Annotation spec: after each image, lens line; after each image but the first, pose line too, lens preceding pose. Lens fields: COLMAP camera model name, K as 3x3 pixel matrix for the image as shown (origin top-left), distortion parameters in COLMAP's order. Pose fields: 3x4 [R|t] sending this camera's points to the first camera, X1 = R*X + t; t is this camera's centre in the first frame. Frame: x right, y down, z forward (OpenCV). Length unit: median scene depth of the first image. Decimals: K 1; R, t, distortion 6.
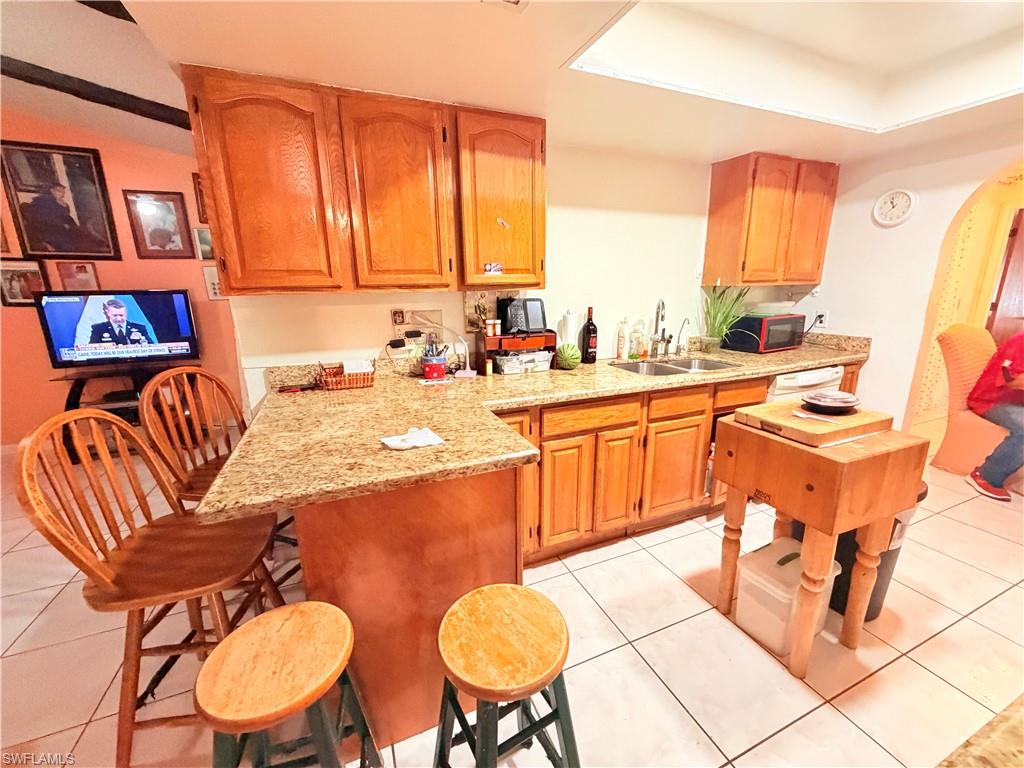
lens RADIAL K [[408.4, 0, 513.2], [0, 408.4, 388.3], [0, 0, 1]] dist [-0.001620, -0.000010]
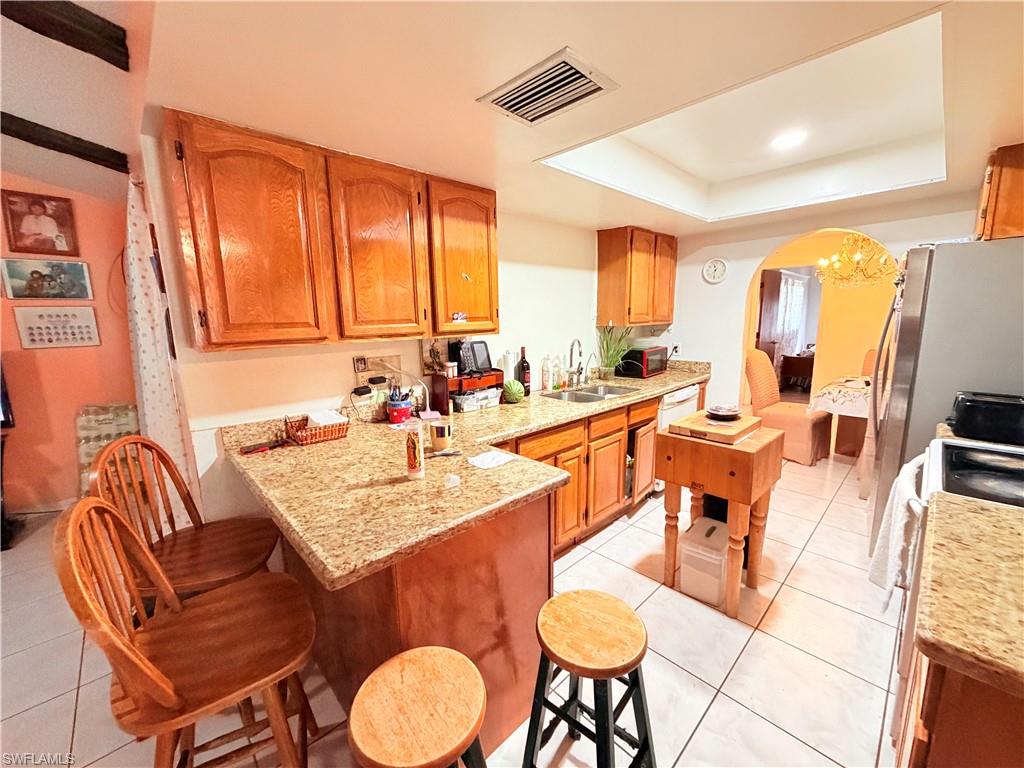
lens RADIAL K [[408.4, 0, 512.7], [0, 408.4, 388.7], [0, 0, 1]] dist [-0.001620, -0.000010]
pose [[0.934335, -0.066707, 0.350097, -0.297794], [0.092414, 0.994075, -0.057223, -0.024900], [-0.344205, 0.085819, 0.934964, -0.054385]]
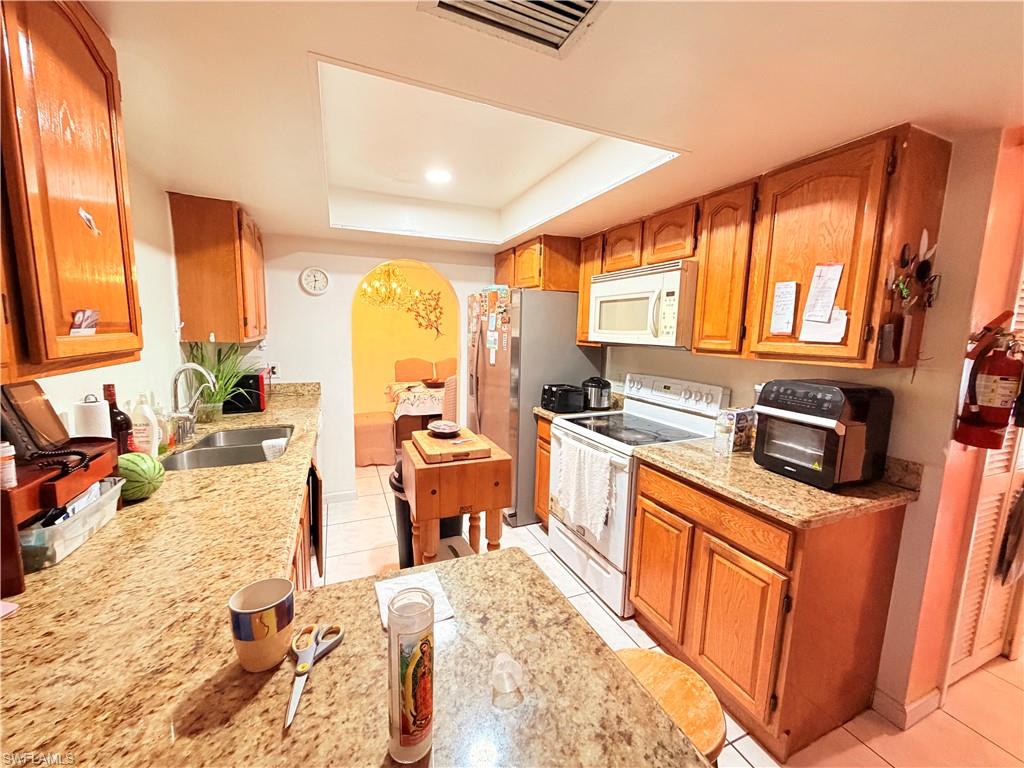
lens RADIAL K [[408.4, 0, 509.5], [0, 408.4, 385.2], [0, 0, 1]] dist [-0.001620, -0.000010]
pose [[-0.002417, -0.118557, 0.992944, -0.453264], [0.222896, 0.967903, 0.116110, -0.171467], [-0.974839, 0.221604, 0.024087, 0.547704]]
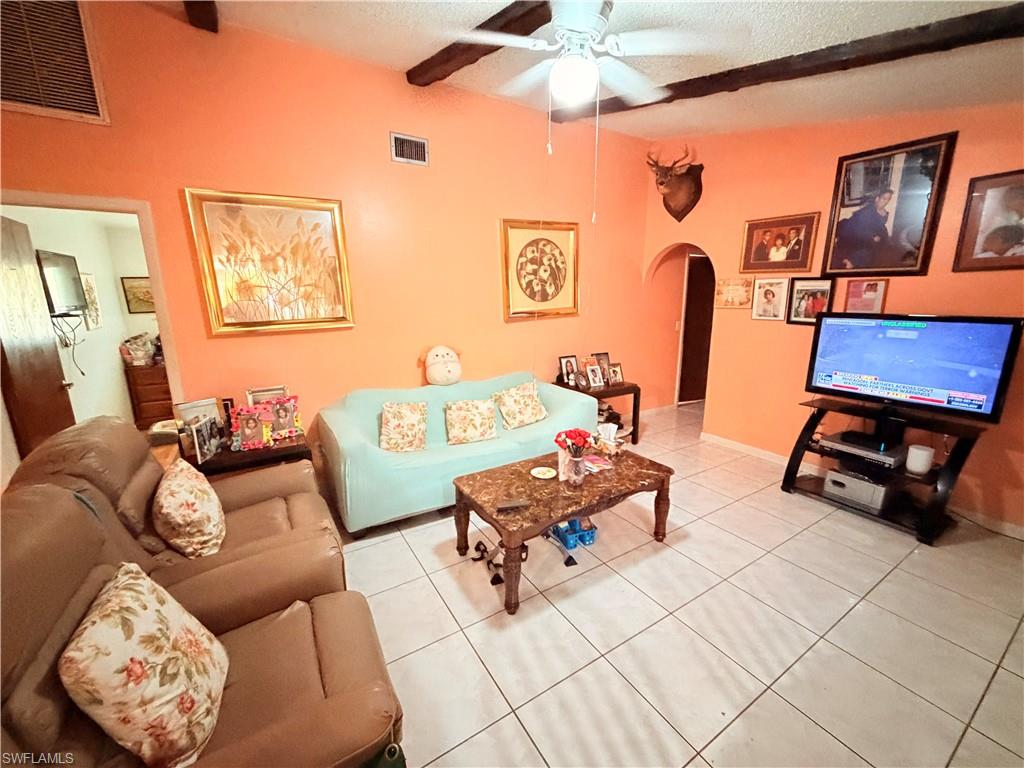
lens RADIAL K [[408.4, 0, 514.1], [0, 408.4, 384.9], [0, 0, 1]] dist [-0.001620, -0.000010]
pose [[0.158904, 0.220822, -0.962282, -0.526693], [-0.237016, 0.954696, 0.179942, -0.123702], [0.958422, 0.199483, 0.204044, 0.242406]]
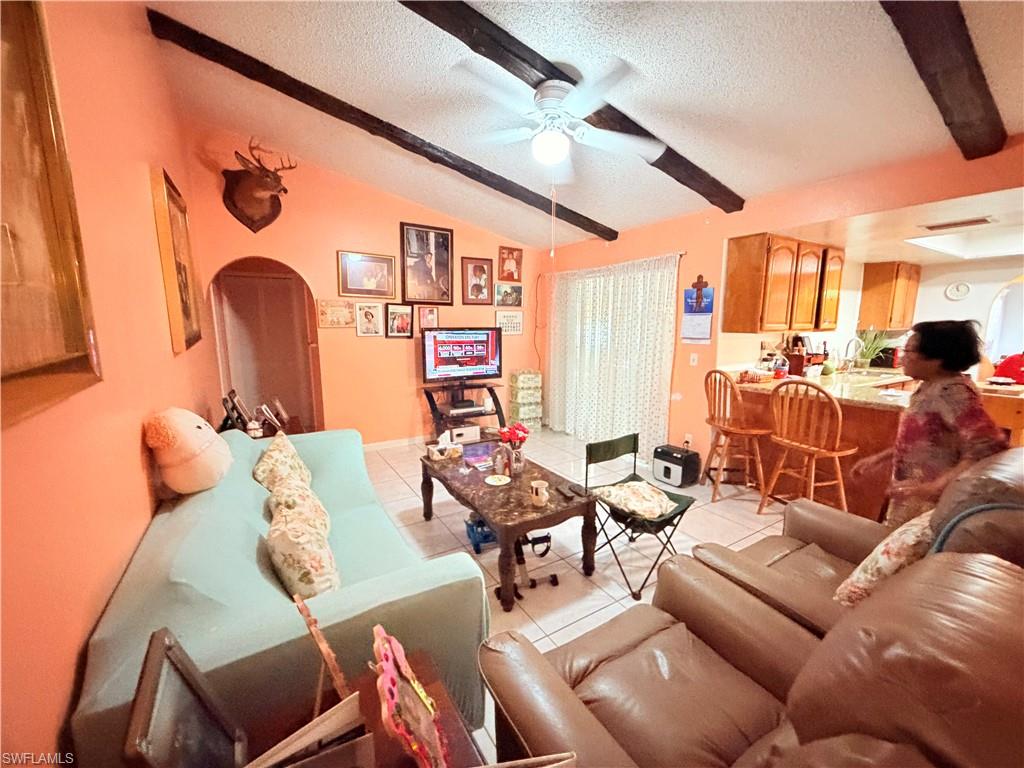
lens RADIAL K [[408.4, 0, 511.2], [0, 408.4, 385.8], [0, 0, 1]] dist [-0.001620, -0.000010]
pose [[0.987524, -0.011510, 0.157045, -1.756859], [0.025860, 0.995638, -0.089640, 0.143708], [-0.155328, 0.092583, 0.983515, -0.625360]]
